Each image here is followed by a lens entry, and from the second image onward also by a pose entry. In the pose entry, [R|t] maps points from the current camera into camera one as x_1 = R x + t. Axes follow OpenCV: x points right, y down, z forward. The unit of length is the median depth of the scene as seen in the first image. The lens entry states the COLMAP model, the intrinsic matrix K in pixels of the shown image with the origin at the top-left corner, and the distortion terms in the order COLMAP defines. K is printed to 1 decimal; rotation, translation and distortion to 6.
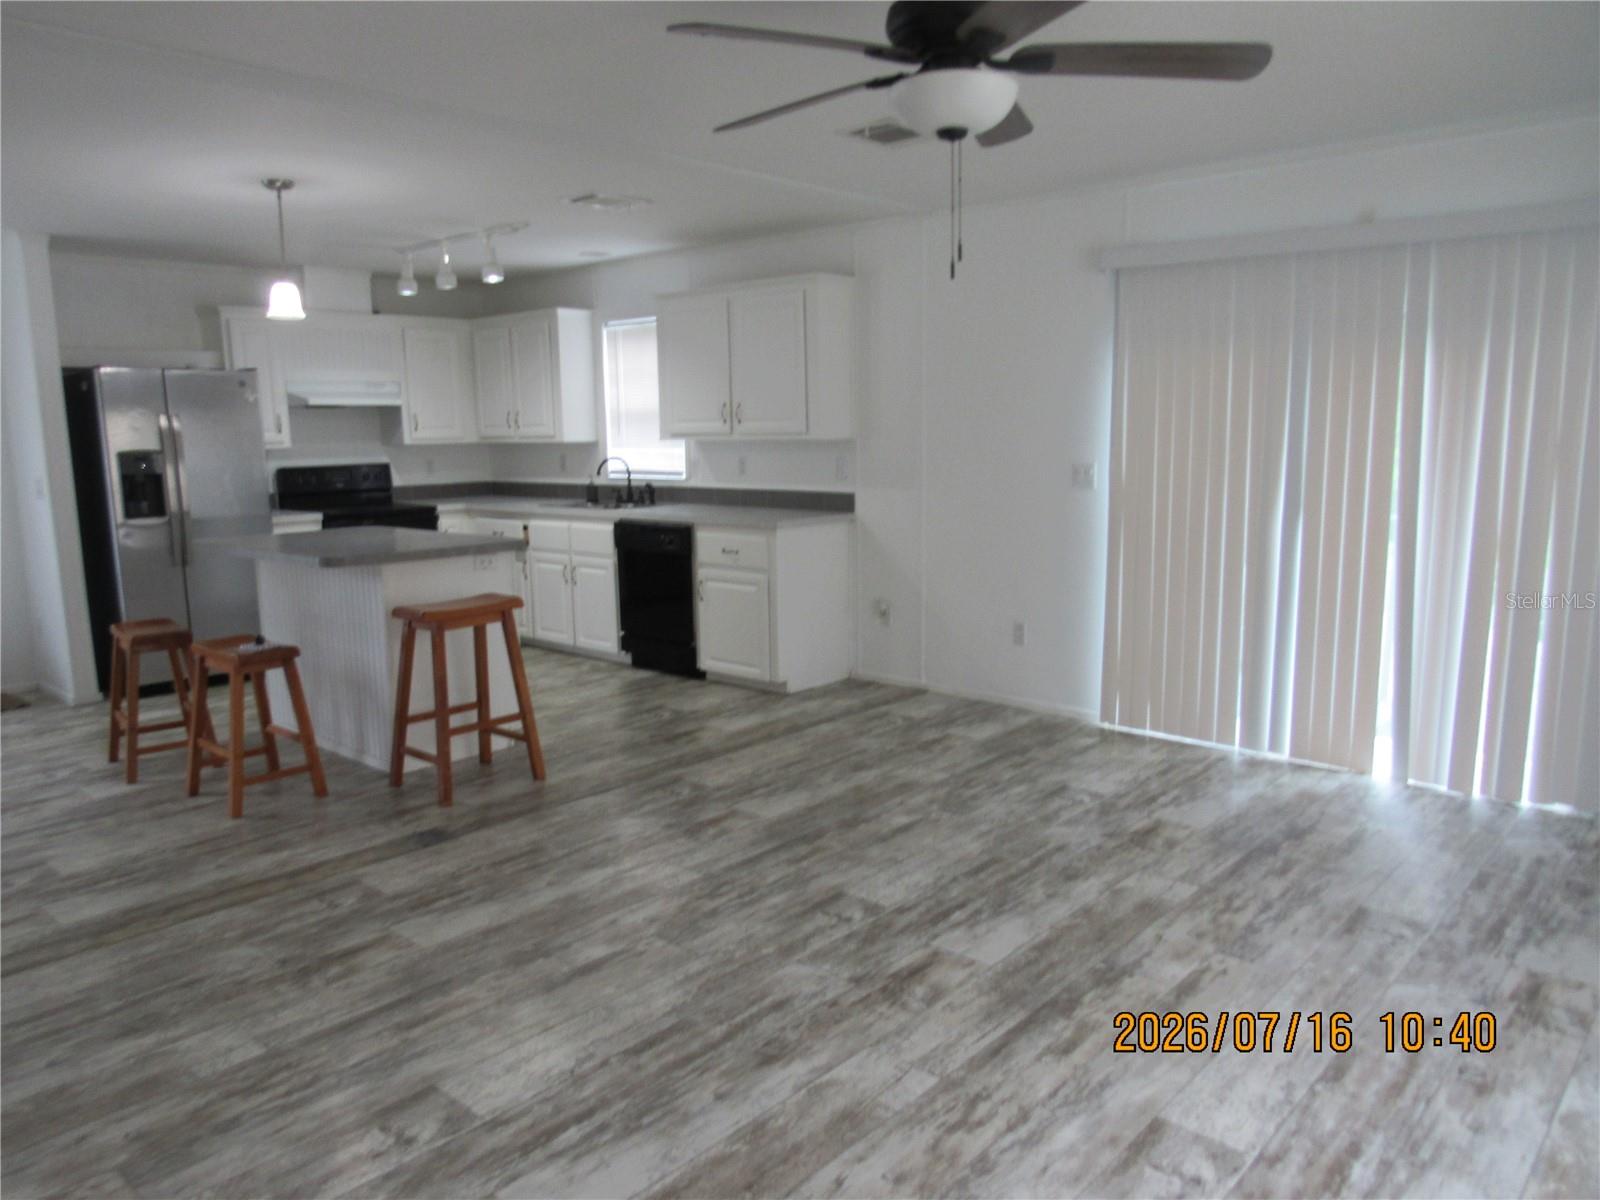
lens RADIAL K [[1125.1, 0, 804.0], [0, 1125.1, 593.6], [0, 0, 1]] dist [-0.028188, 0.002669]
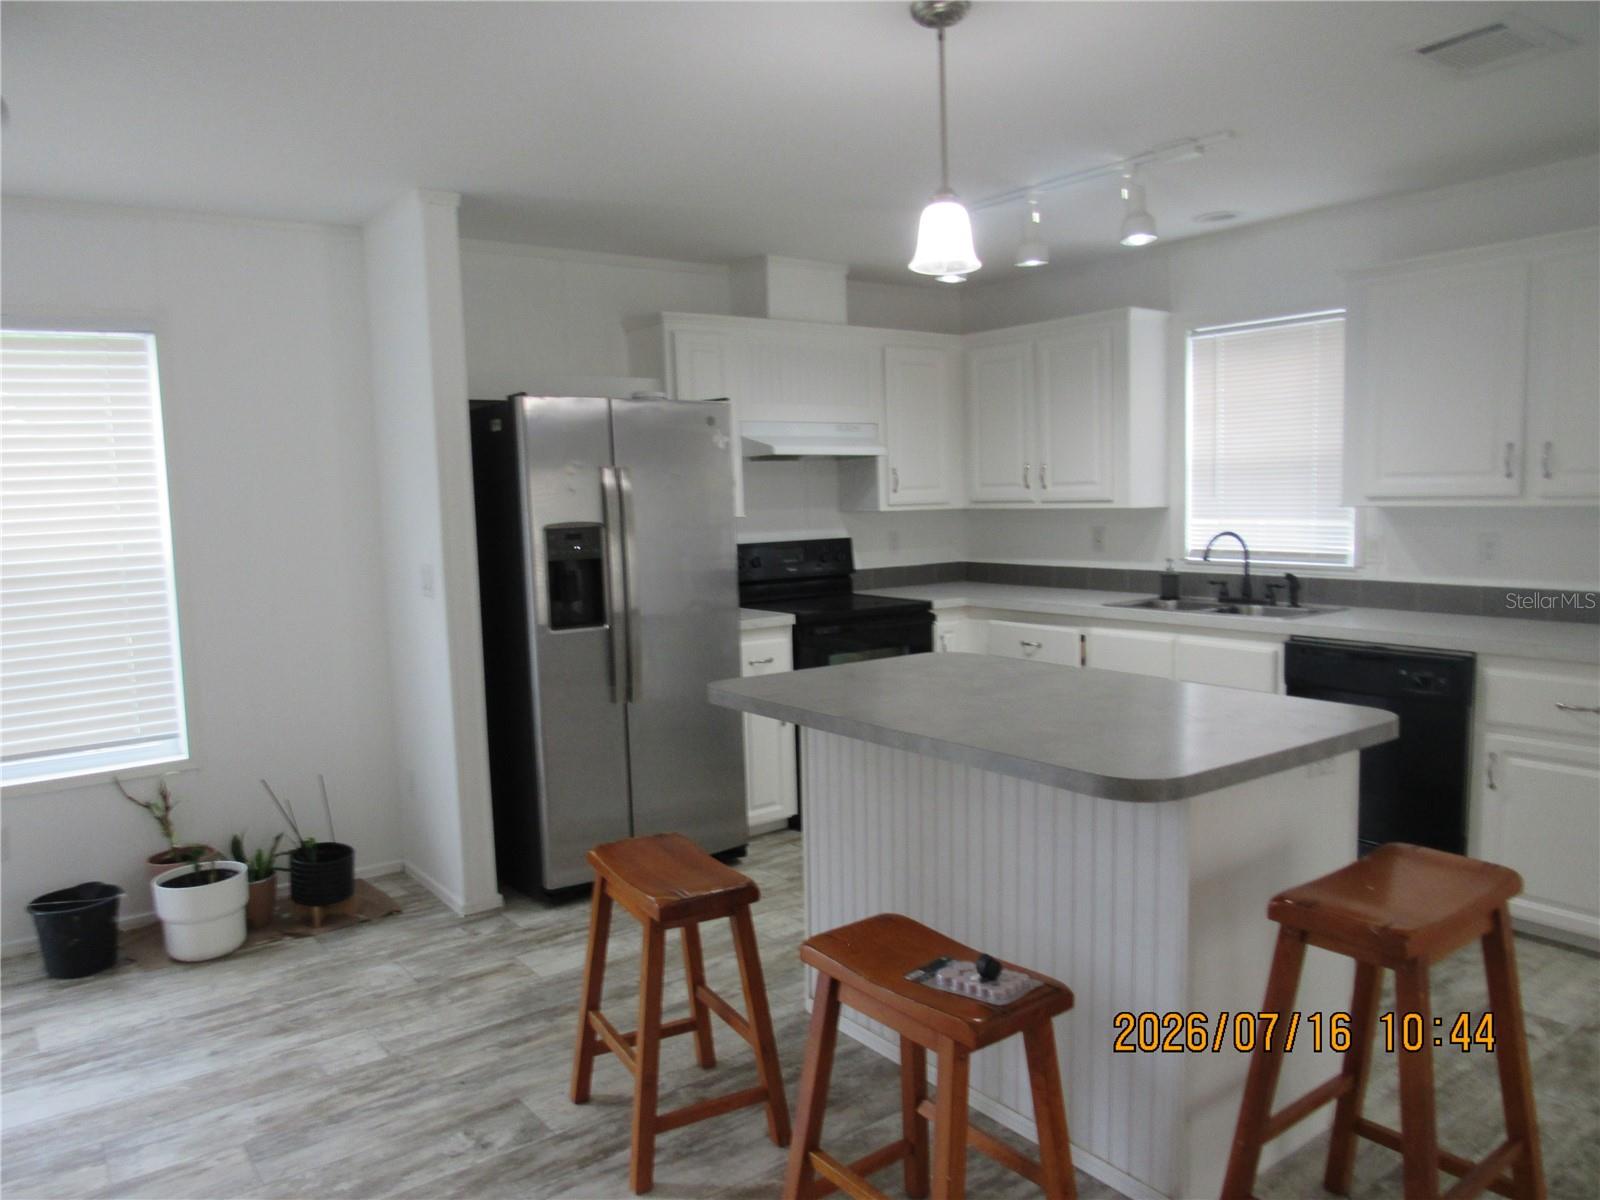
lens RADIAL K [[1165.9, 0, 830.3], [0, 1165.9, 566.6], [0, 0, 1]] dist [0.002300, 0.000025]
pose [[0.983644, 0.007210, -0.179981, -0.278875], [-0.020929, 0.997005, -0.074446, -0.047983], [0.178906, 0.076995, 0.980849, 0.310593]]
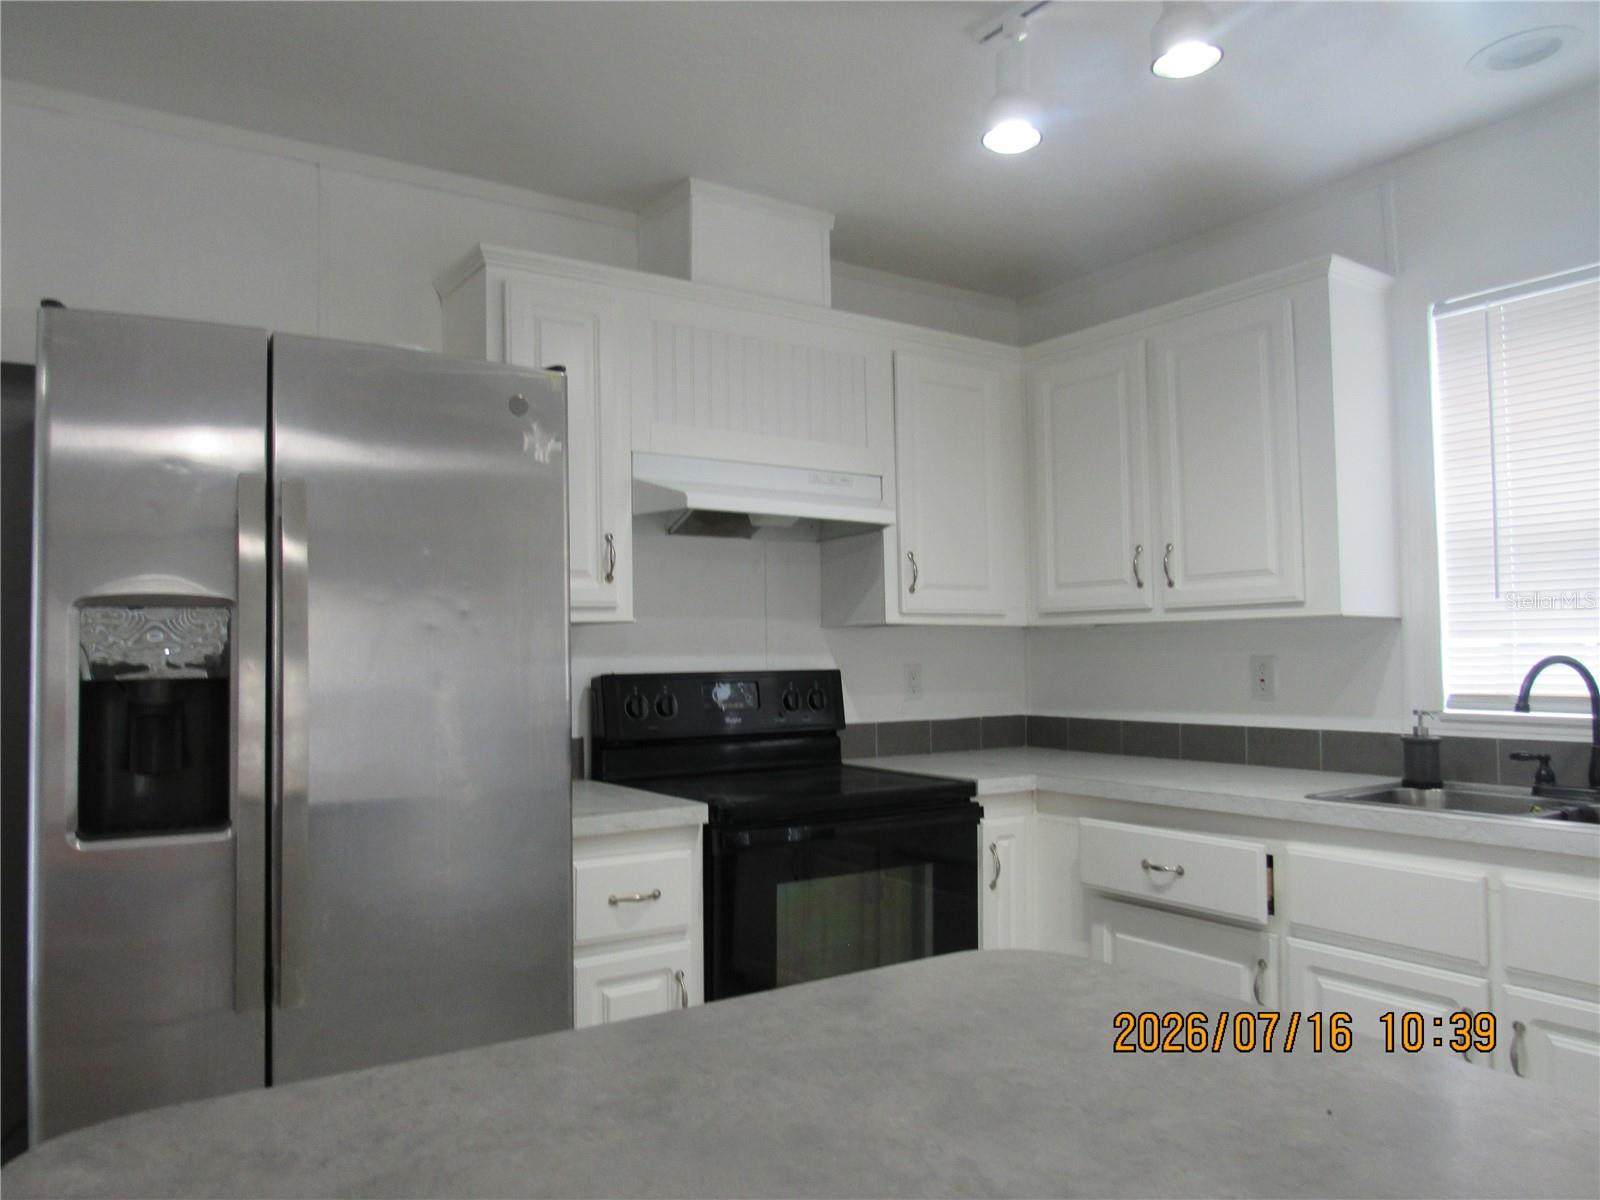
lens RADIAL K [[1125.1, 0, 804.0], [0, 1125.1, 593.6], [0, 0, 1]] dist [-0.028188, 0.002669]
pose [[0.970376, -0.004032, -0.241568, -0.311542], [-0.043578, 0.980541, -0.191417, -0.069349], [0.237639, 0.196274, 0.951317, 0.651180]]
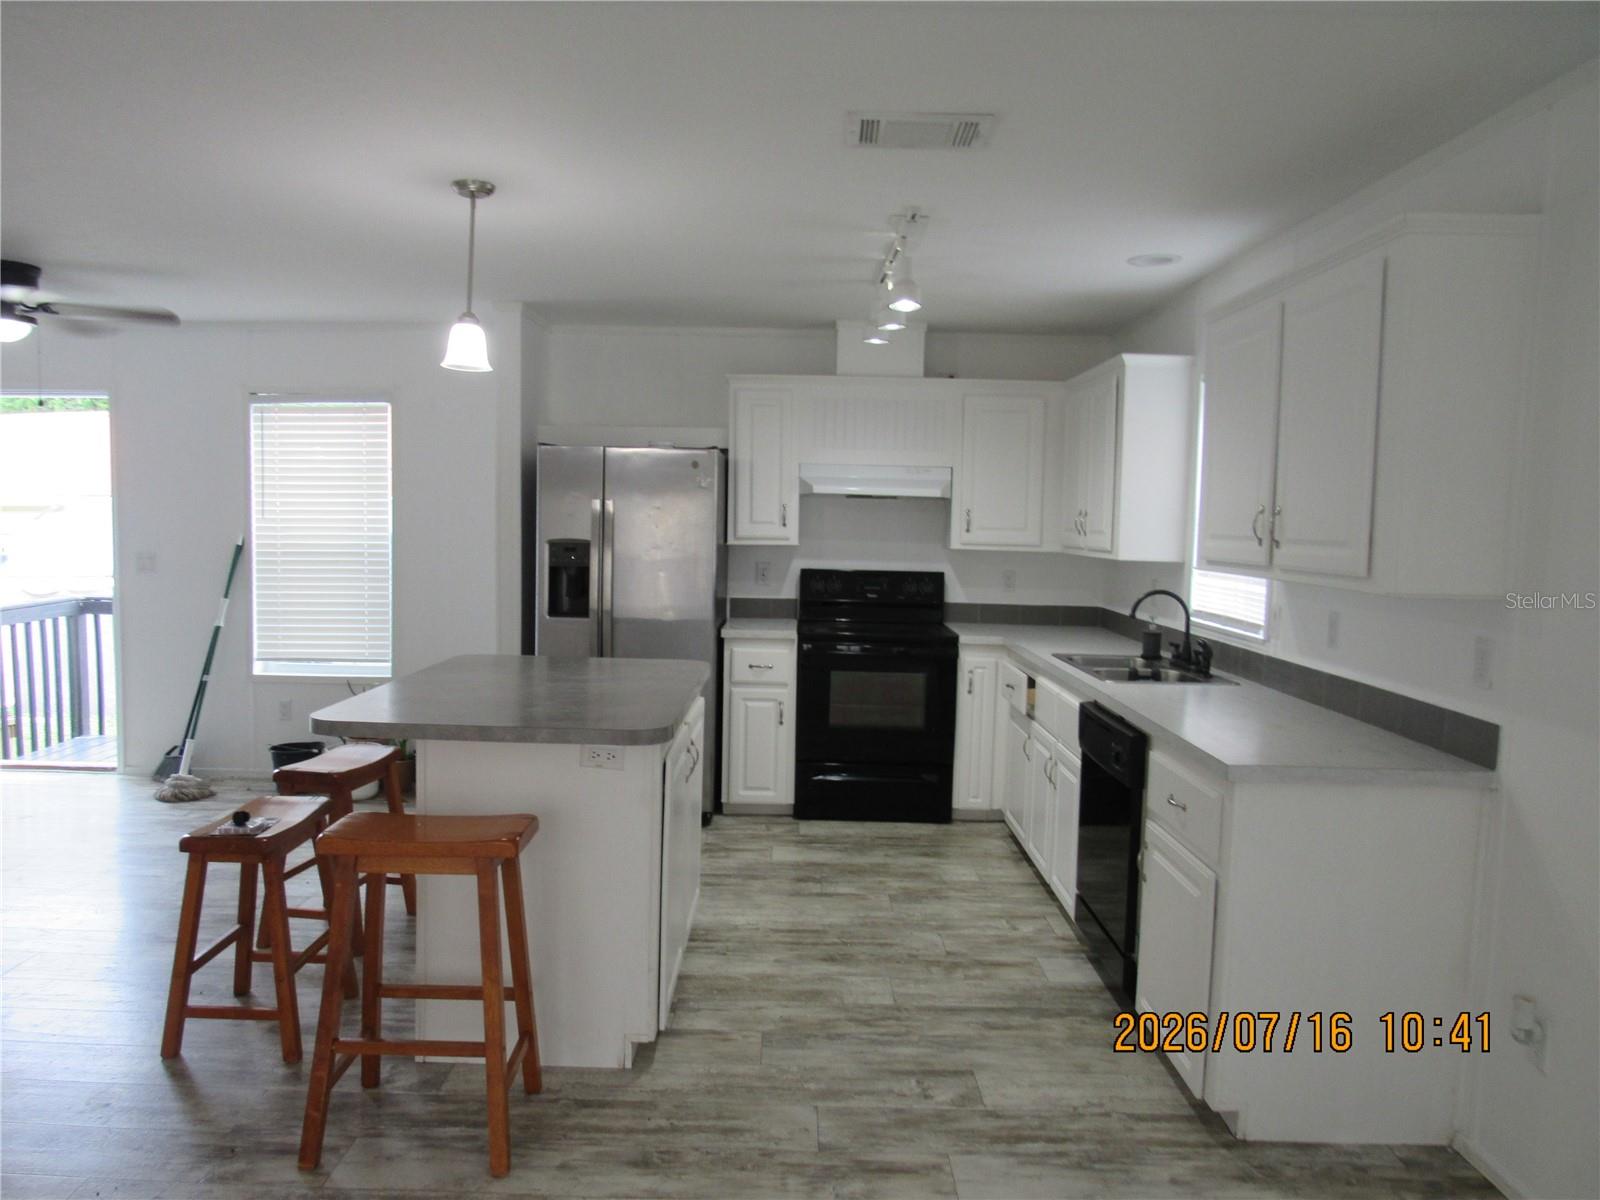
lens RADIAL K [[1152.7, 0, 811.0], [0, 1152.7, 596.8], [0, 0, 1]] dist [-0.031003, 0.022206]
pose [[0.674664, 0.084958, -0.733219, 0.160469], [-0.144889, 0.989271, -0.018691, -0.080468], [0.723765, 0.118846, 0.679735, 0.451050]]
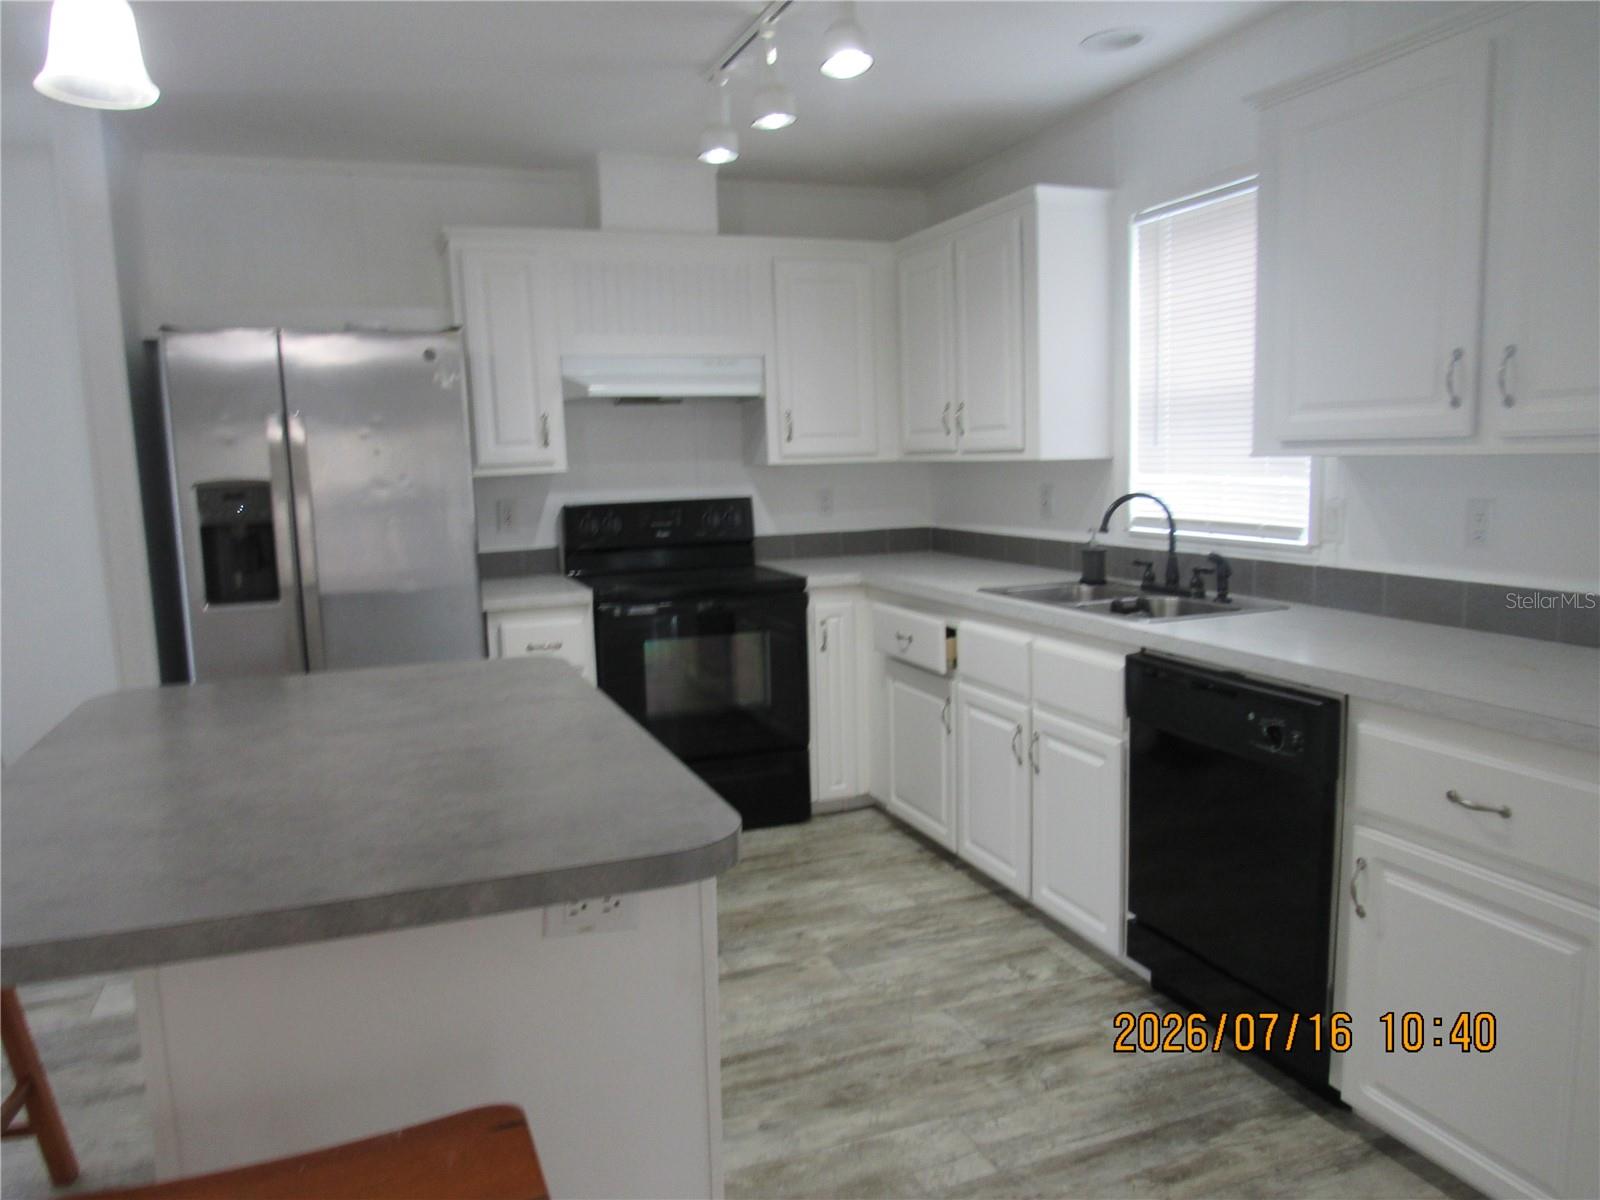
lens RADIAL K [[1152.7, 0, 811.0], [0, 1152.7, 596.8], [0, 0, 1]] dist [-0.031003, 0.022206]
pose [[0.893018, 0.047839, -0.447472, -0.078490], [-0.053287, 0.998579, 0.000414, -0.073671], [0.446856, 0.023475, 0.894298, 0.531689]]
